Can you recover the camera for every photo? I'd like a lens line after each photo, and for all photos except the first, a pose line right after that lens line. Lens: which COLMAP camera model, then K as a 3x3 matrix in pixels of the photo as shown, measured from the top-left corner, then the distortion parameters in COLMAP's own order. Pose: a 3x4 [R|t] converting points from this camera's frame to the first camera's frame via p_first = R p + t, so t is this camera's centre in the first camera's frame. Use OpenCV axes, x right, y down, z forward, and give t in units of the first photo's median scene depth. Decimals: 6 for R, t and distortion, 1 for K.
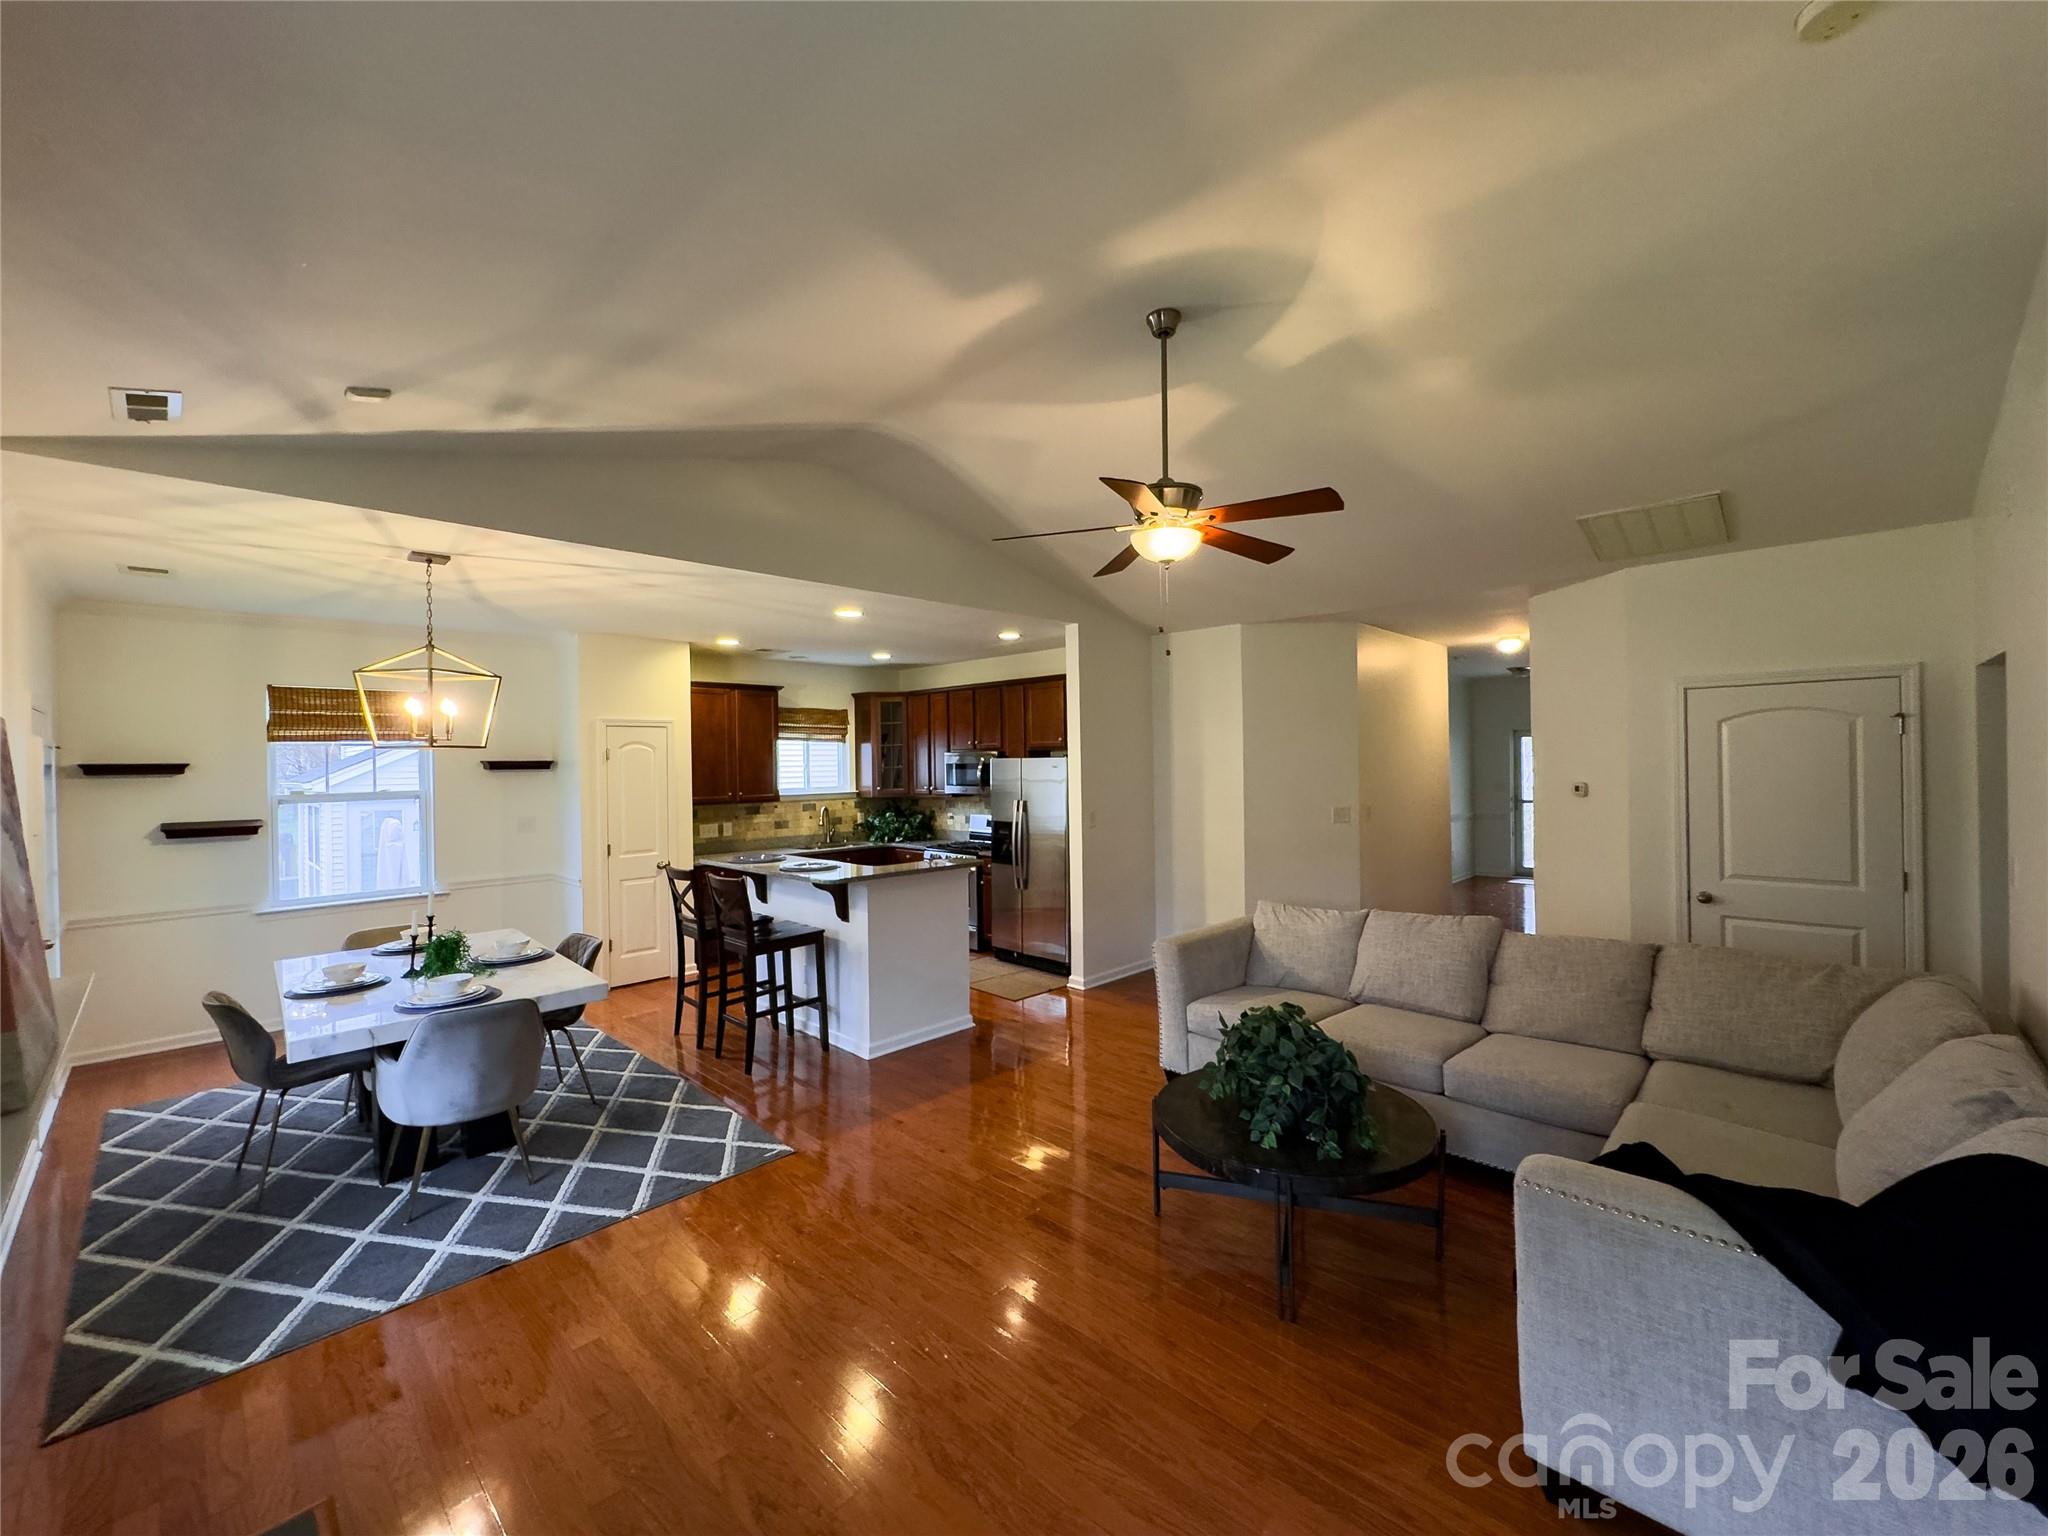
lens RADIAL K [[833.0, 0, 1045.9], [0, 833.0, 760.0], [0, 0, 1]] dist [-0.000292, 0.000014]
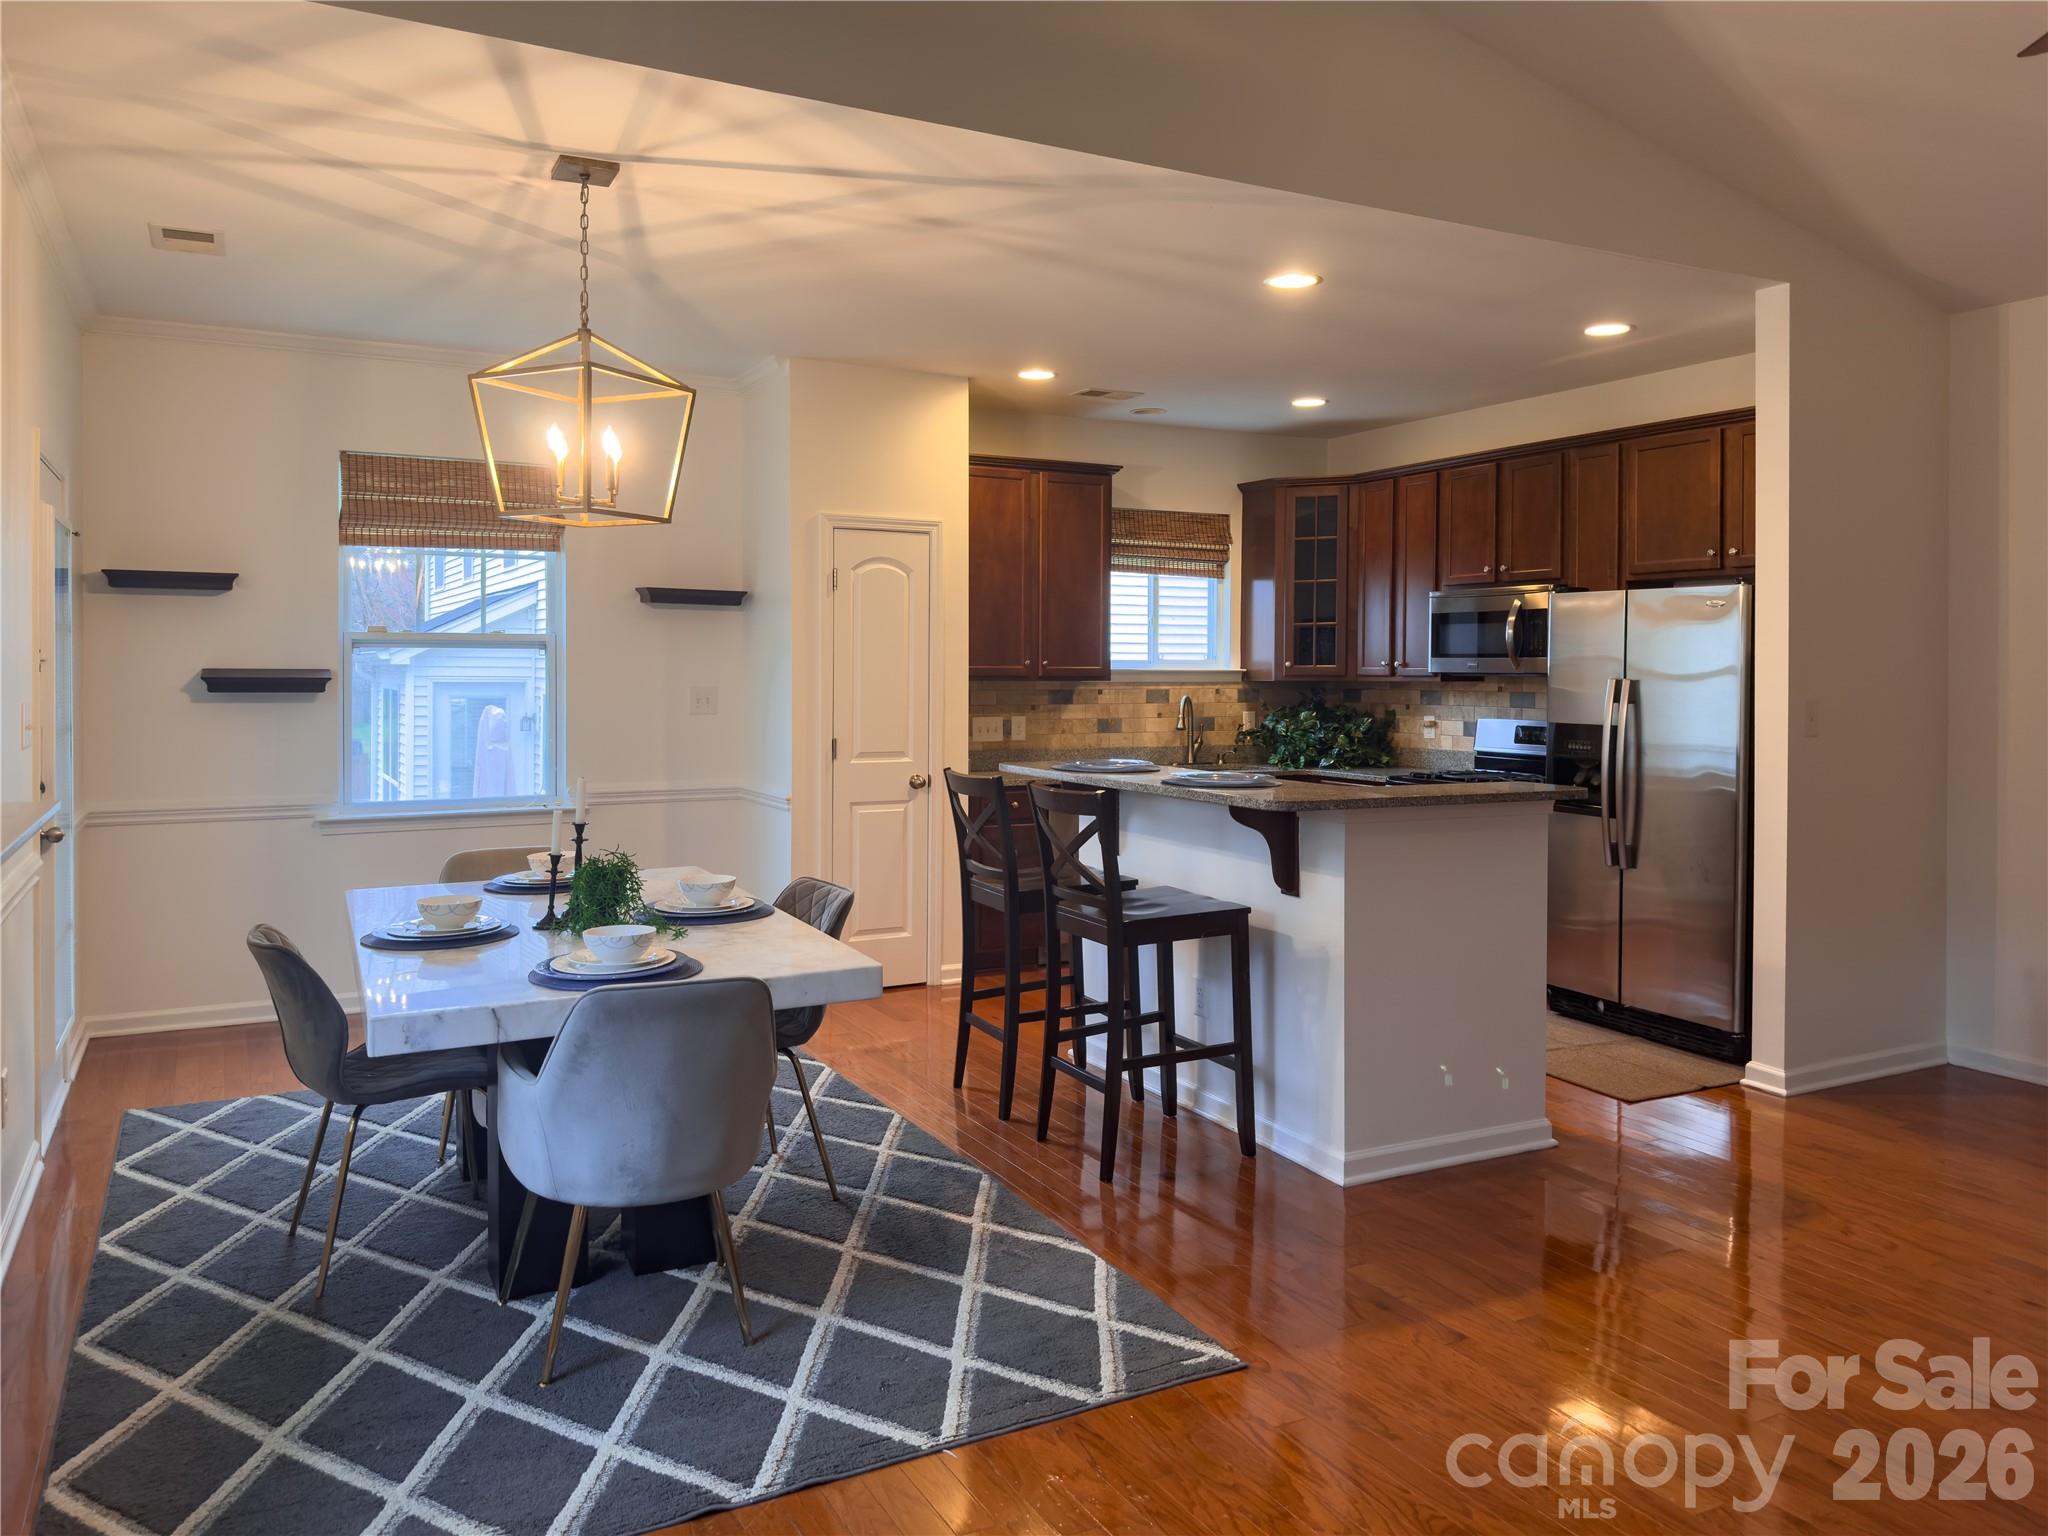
lens RADIAL K [[1463.3, 0, 1014.8], [0, 1463.3, 680.9], [0, 0, 1]] dist [0.055239, -0.062927]
pose [[0.948719, 0.023839, -0.315221, -0.122749], [-0.019671, 0.999672, 0.016398, 0.054957], [0.315509, -0.009357, 0.948876, 0.127856]]
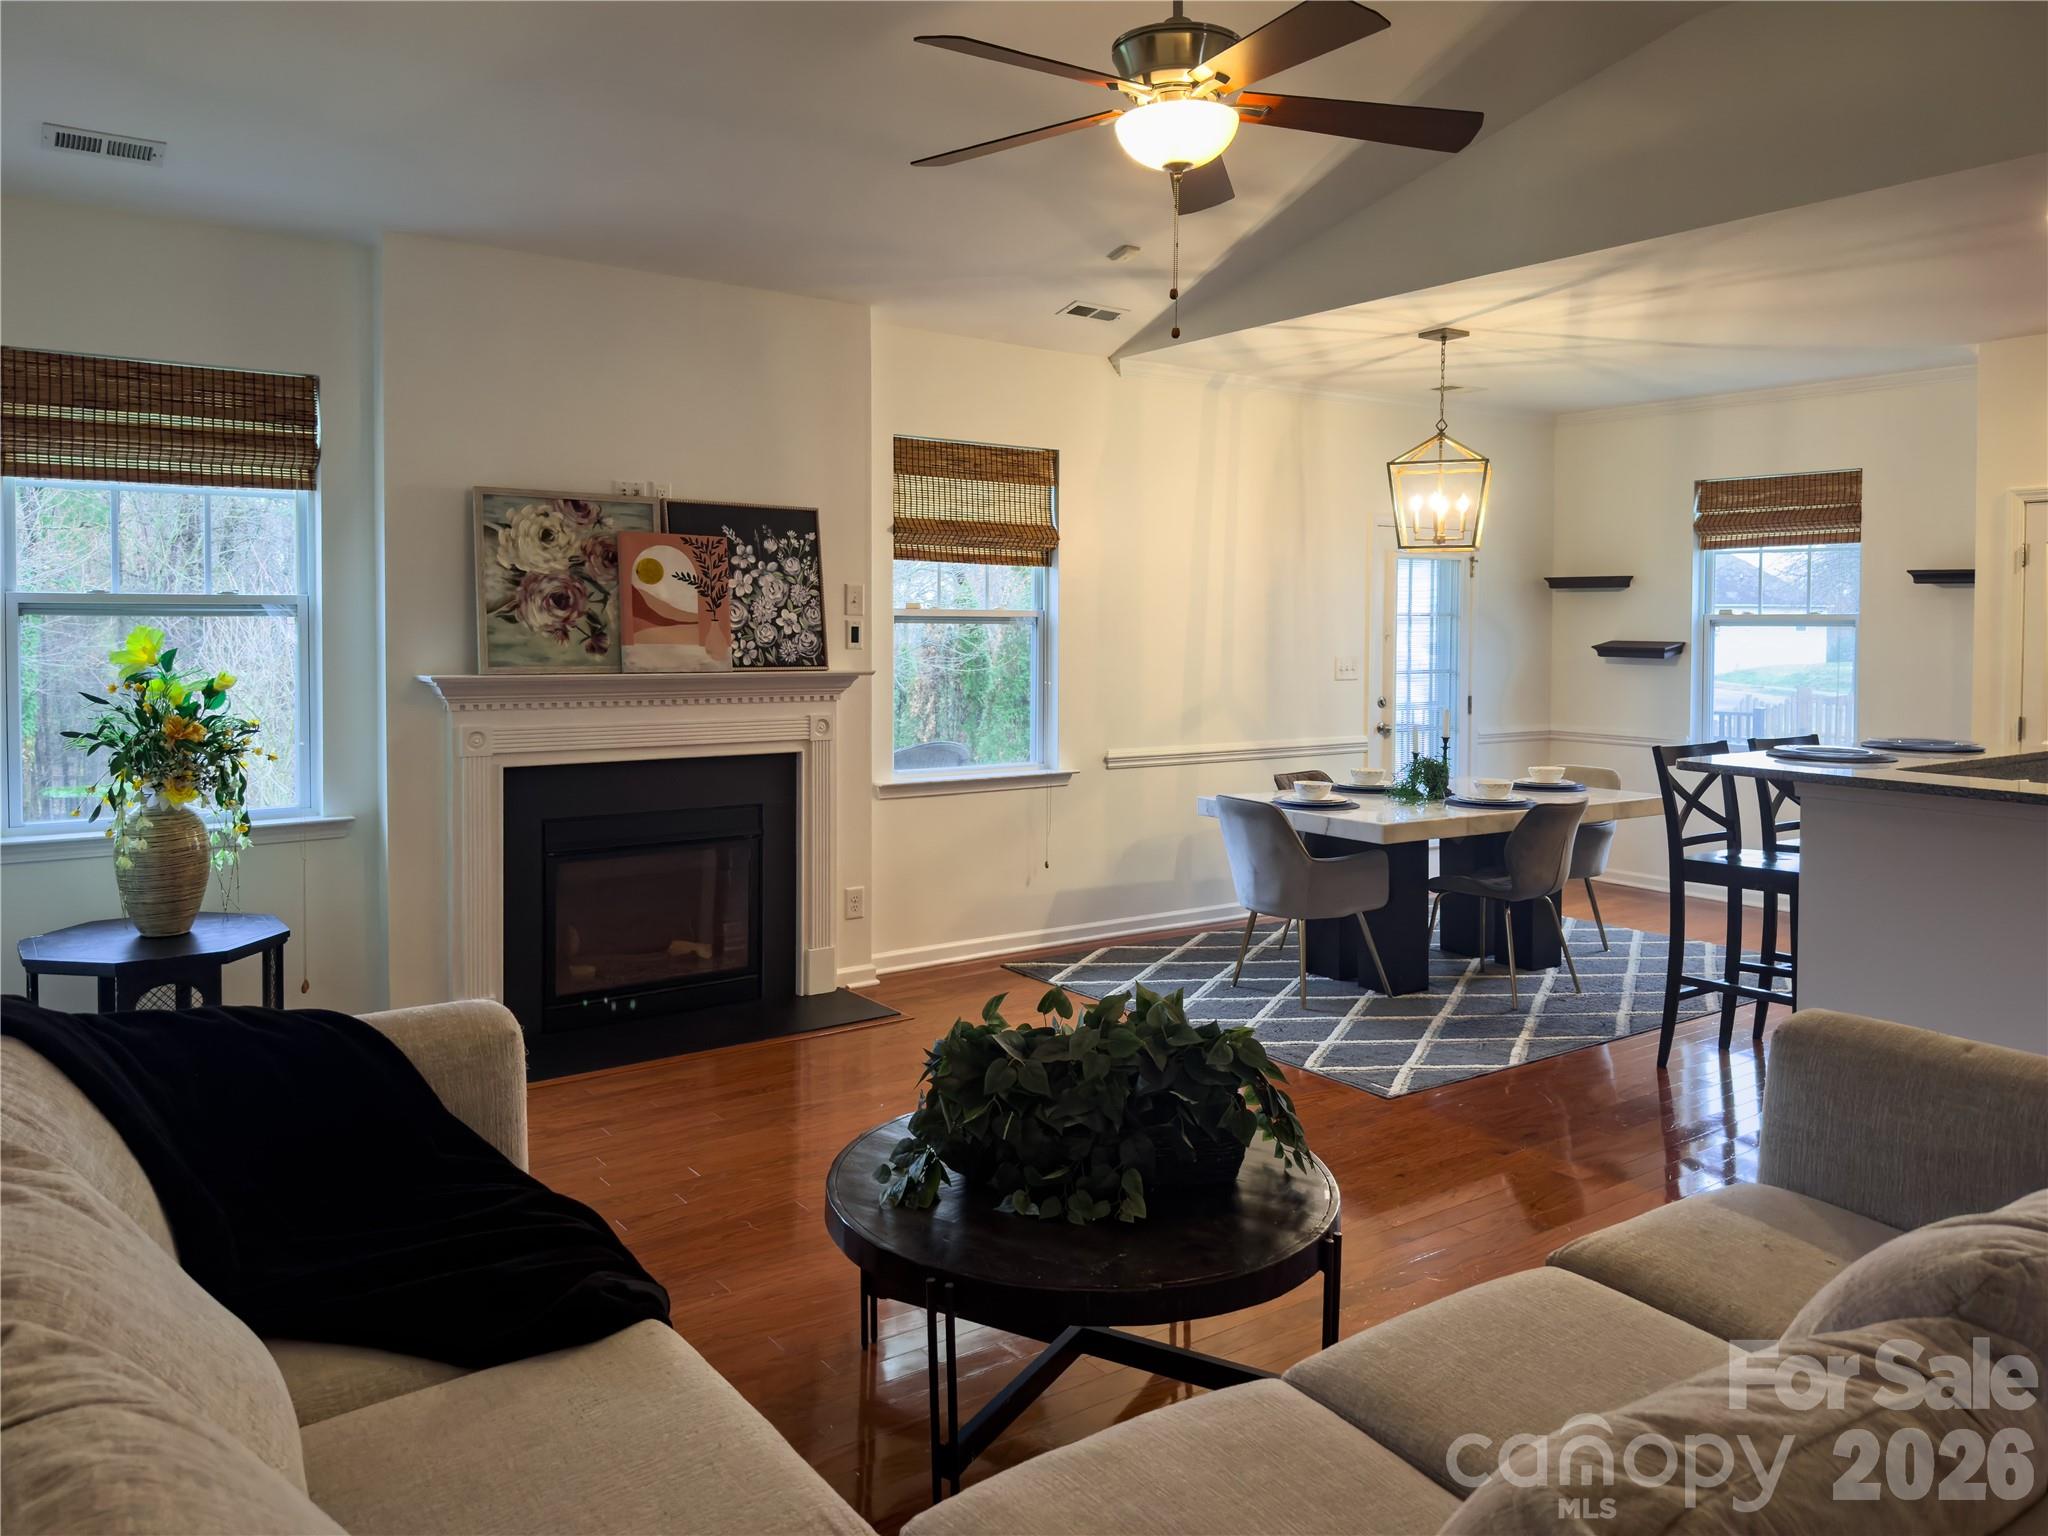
lens RADIAL K [[1463.3, 0, 1024.6], [0, 1463.3, 750.0], [0, 0, 1]] dist [0.055239, -0.062927]
pose [[-0.186777, 0.102495, -0.977041, 0.709236], [-0.004261, 0.994449, 0.105136, 0.026679], [0.982393, 0.023800, -0.185304, 0.663424]]
